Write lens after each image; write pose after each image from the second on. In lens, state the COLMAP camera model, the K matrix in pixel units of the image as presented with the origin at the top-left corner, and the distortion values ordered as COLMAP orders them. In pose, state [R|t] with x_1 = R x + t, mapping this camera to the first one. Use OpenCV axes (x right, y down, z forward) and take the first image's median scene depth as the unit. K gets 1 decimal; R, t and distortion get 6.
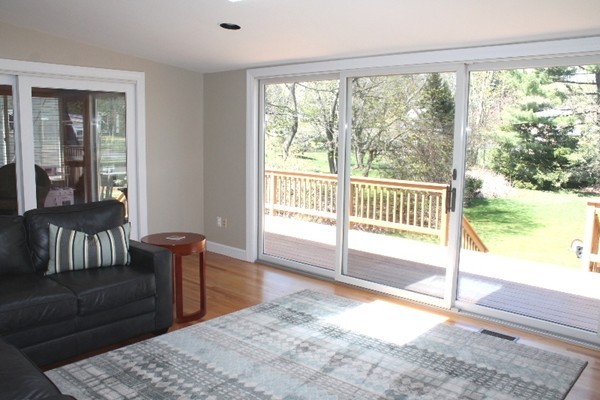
lens RADIAL K [[511.5, 0, 300.0], [0, 511.5, 200.0], [0, 0, 1]] dist [-0.105451, 0.014304]
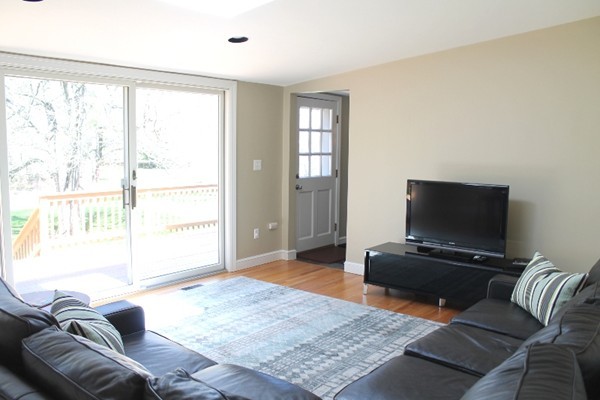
lens RADIAL K [[511.5, 0, 300.0], [0, 511.5, 200.0], [0, 0, 1]] dist [-0.105451, 0.014304]
pose [[-0.040940, -0.128790, 0.990826, -1.075275], [0.116748, 0.984248, 0.132759, -0.126553], [-0.992317, 0.121112, -0.025259, 0.806814]]
